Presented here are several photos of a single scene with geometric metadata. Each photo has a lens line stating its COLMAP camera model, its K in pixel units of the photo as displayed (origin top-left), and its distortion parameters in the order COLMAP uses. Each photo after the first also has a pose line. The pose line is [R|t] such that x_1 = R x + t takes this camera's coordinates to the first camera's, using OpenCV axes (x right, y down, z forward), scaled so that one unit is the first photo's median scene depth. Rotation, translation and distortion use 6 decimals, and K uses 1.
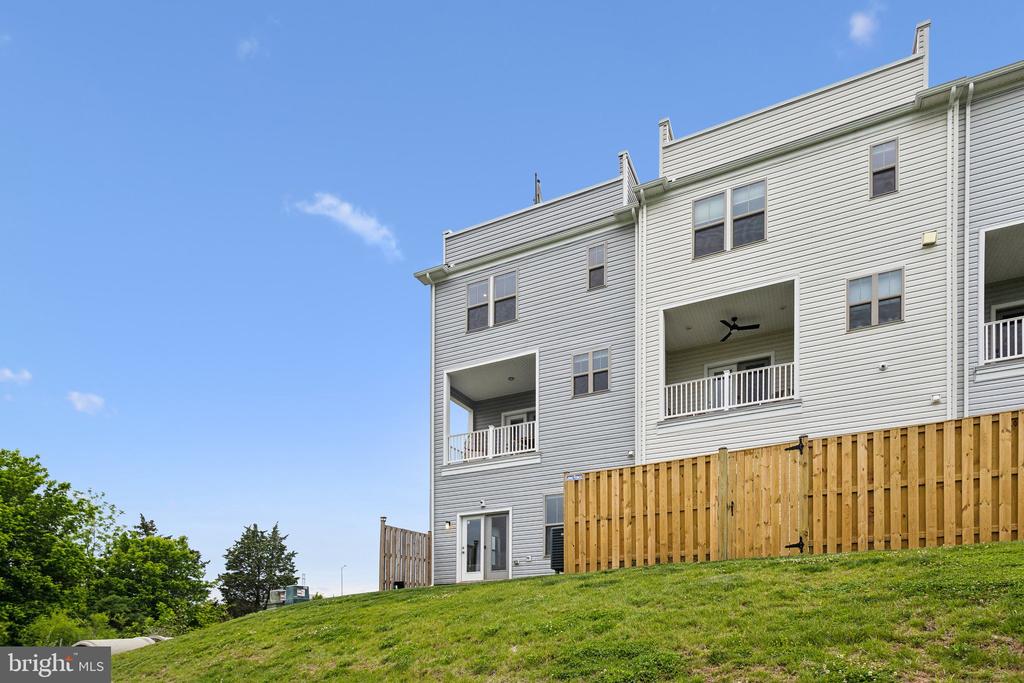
lens RADIAL K [[393.8, 0, 560.7], [0, 393.8, 340.6], [0, 0, 1]] dist [0.000032, 0.000191]
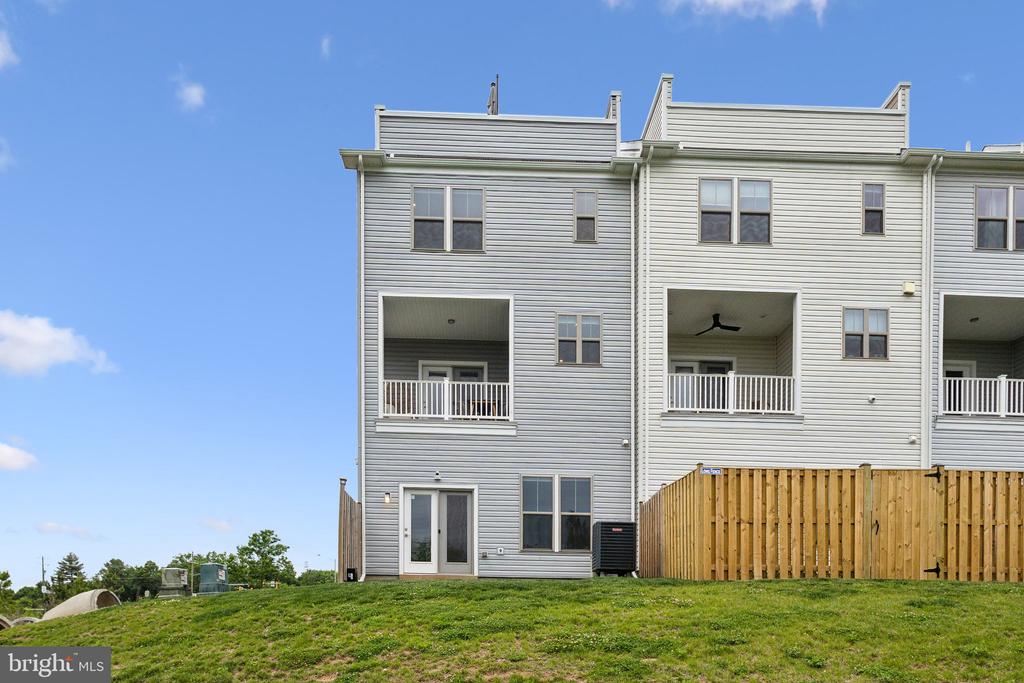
lens RADIAL K [[478.9, 0, 511.0], [0, 478.9, 295.5], [0, 0, 1]] dist [0.001470, 0.000849]
pose [[0.923822, 0.243081, 0.295745, -0.463529], [-0.246724, 0.968749, -0.025544, 0.062880], [-0.292712, -0.049369, 0.954925, 0.079134]]
